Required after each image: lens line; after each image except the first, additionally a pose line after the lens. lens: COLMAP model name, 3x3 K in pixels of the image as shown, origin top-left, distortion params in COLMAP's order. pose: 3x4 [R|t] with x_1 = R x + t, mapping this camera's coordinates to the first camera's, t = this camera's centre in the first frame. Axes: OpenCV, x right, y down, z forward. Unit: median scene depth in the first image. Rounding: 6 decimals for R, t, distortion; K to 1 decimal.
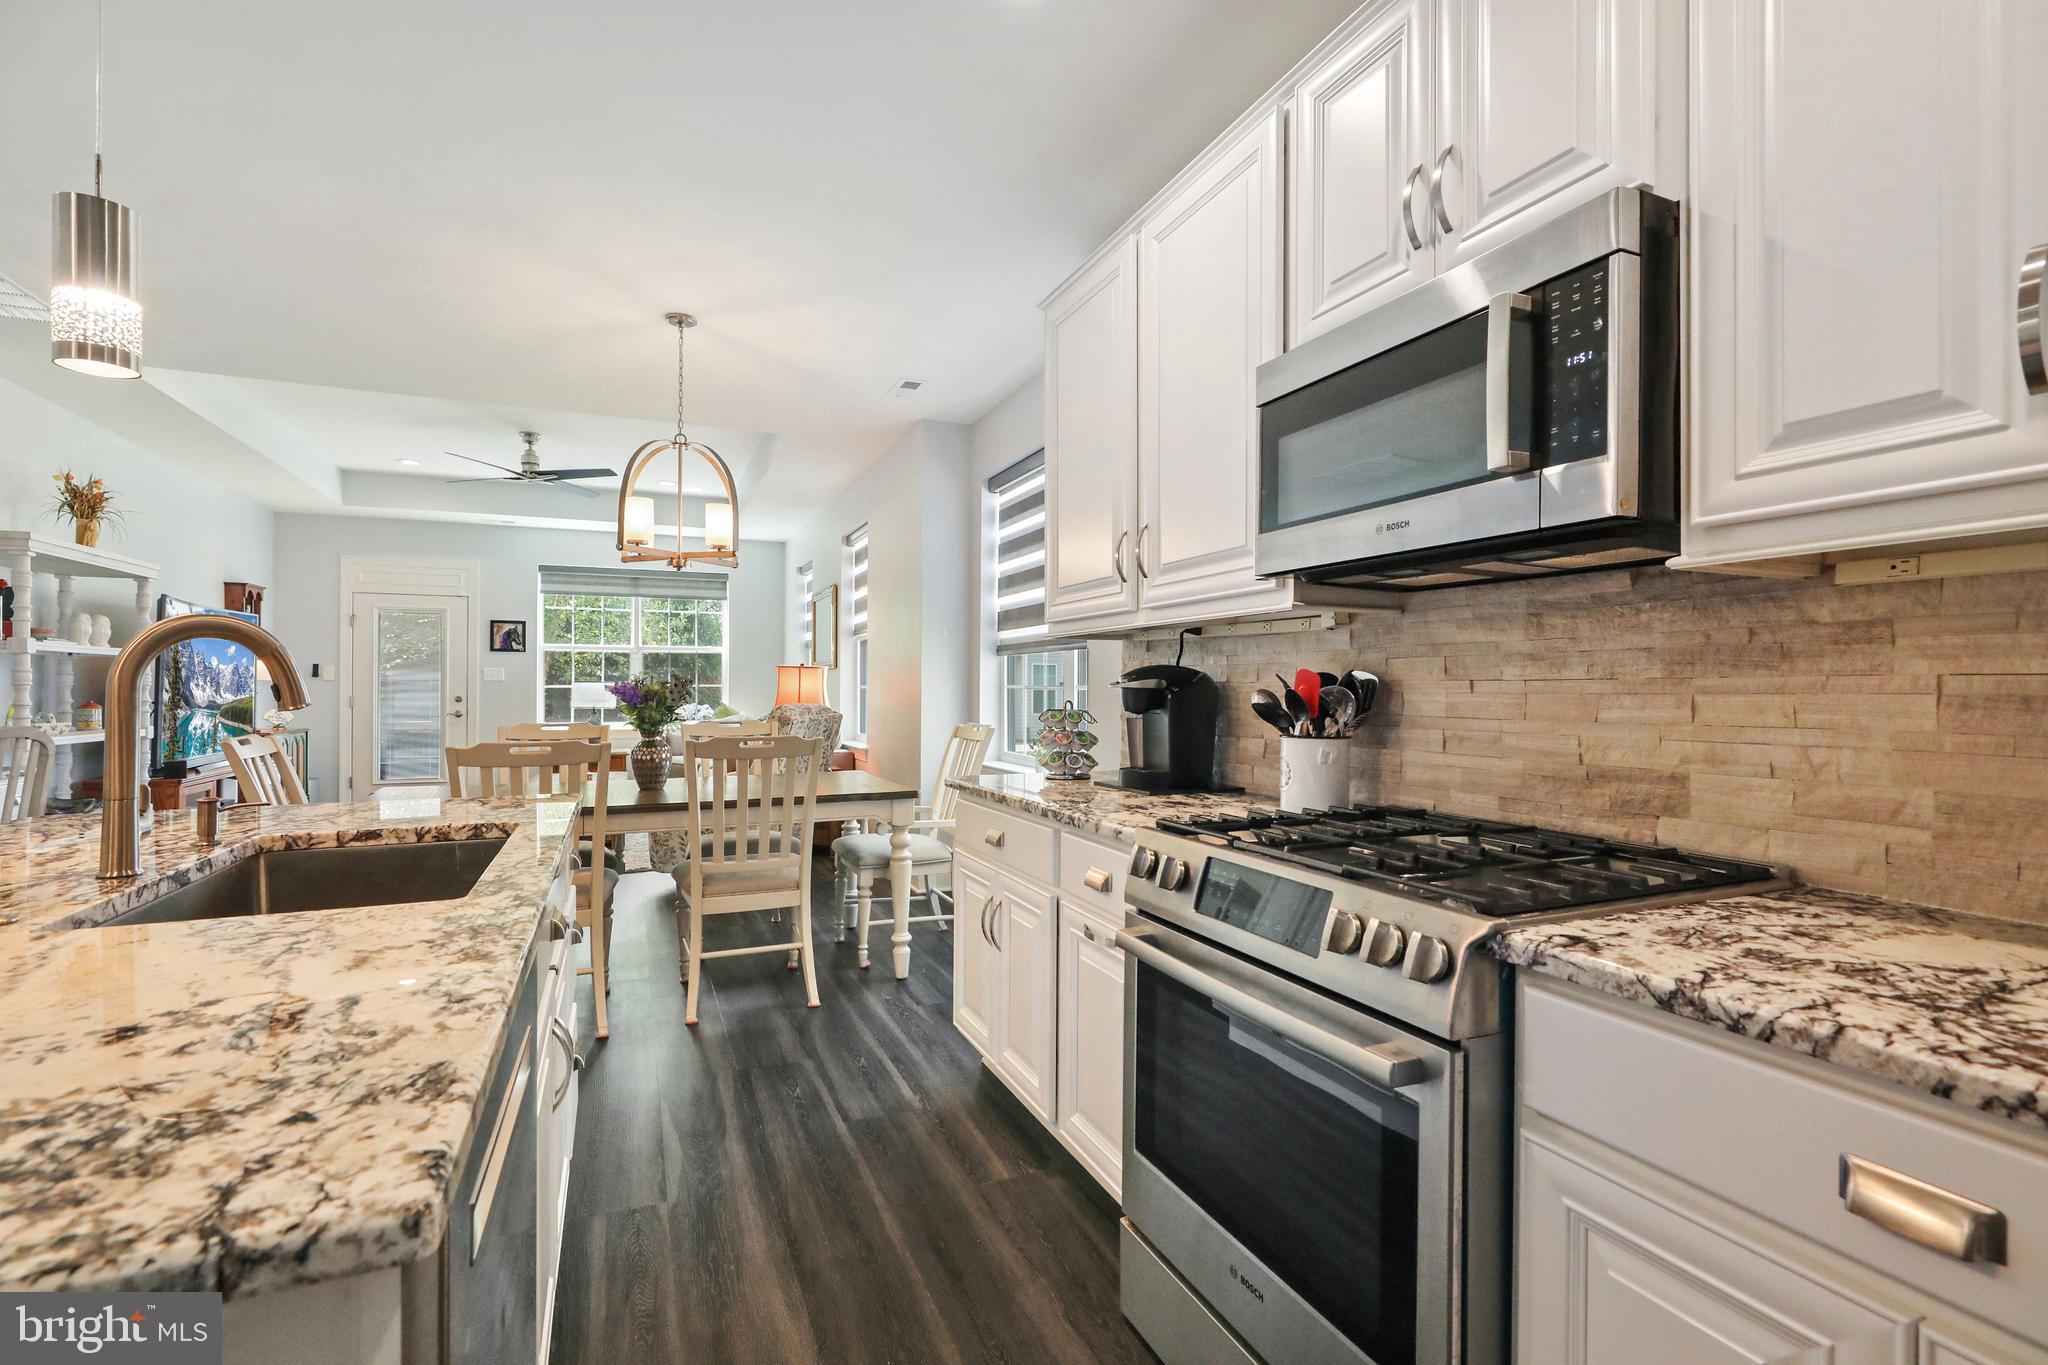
lens RADIAL K [[925.5, 0, 1029.7], [0, 925.5, 683.9], [0, 0, 1]] dist [0.000196, 0.000115]
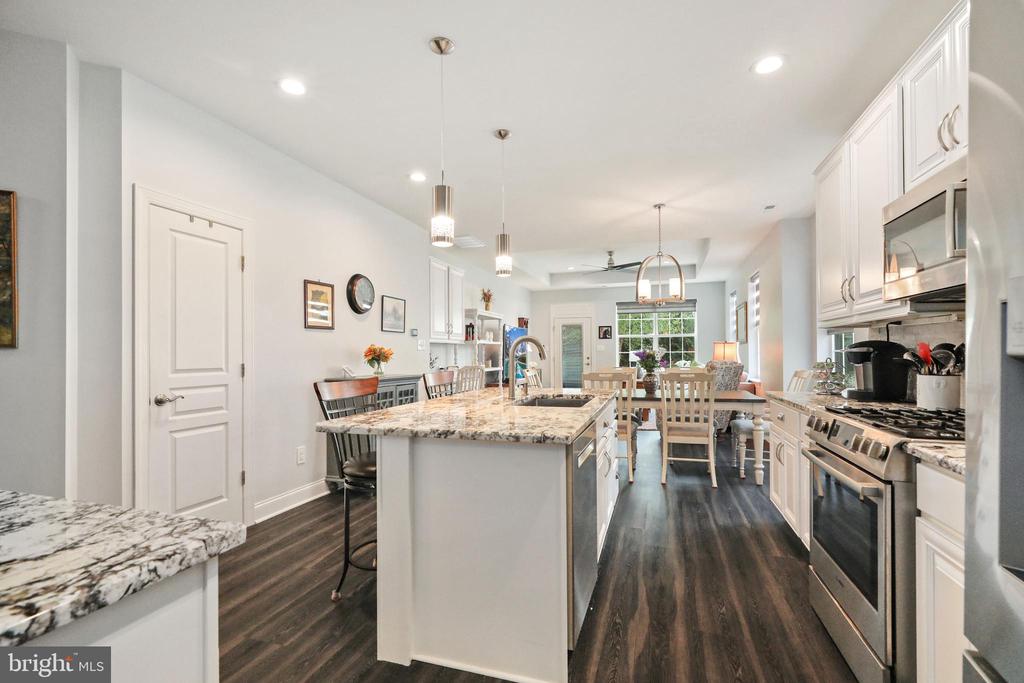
lens RADIAL K [[466.6, 0, 516.5], [0, 466.6, 341.9], [0, 0, 1]] dist [0.000906, 0.000066]
pose [[0.757898, -0.022629, -0.651980, 0.214304], [0.010027, 0.999684, -0.023042, -0.001195], [0.652295, 0.010926, 0.757886, -0.302752]]
